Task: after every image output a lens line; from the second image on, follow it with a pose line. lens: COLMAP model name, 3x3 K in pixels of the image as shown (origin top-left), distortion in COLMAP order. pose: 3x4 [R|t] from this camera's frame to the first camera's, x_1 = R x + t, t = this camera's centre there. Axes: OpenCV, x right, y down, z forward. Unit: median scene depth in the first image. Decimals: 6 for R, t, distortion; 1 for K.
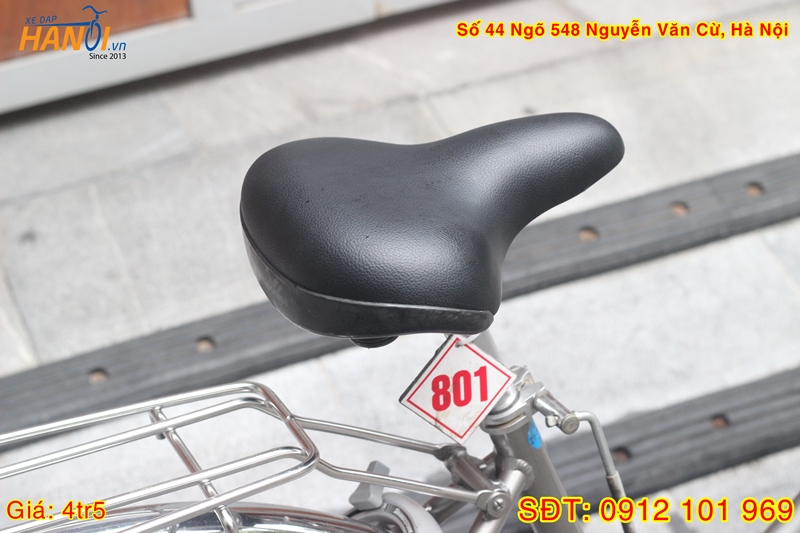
lens RADIAL K [[1938.3, 0, 400.0], [0, 1938.3, 266.5], [0, 0, 1]] dist [-0.095976, -0.128561]
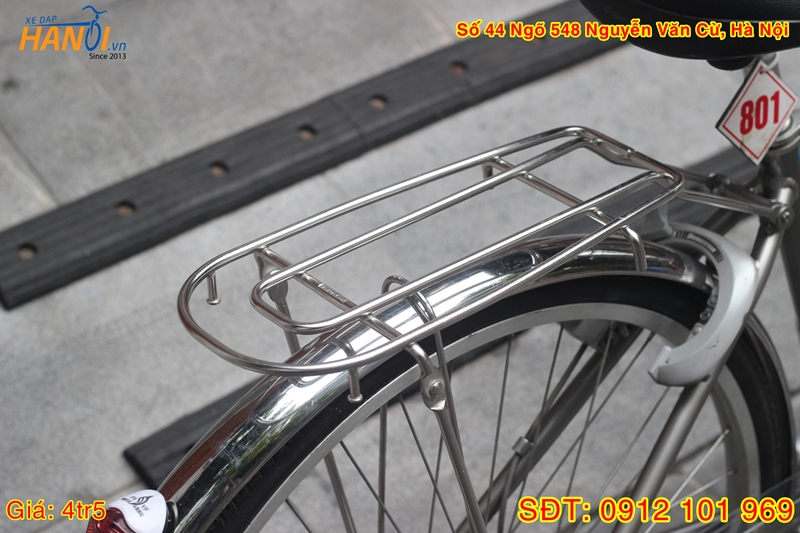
lens RADIAL K [[1938.3, 0, 400.0], [0, 1938.3, 266.5], [0, 0, 1]] dist [-0.095976, -0.128561]
pose [[0.967069, -0.108464, 0.230245, -0.252576], [0.095858, 0.993252, 0.065281, 0.034196], [-0.235772, -0.041061, 0.970941, -0.016680]]
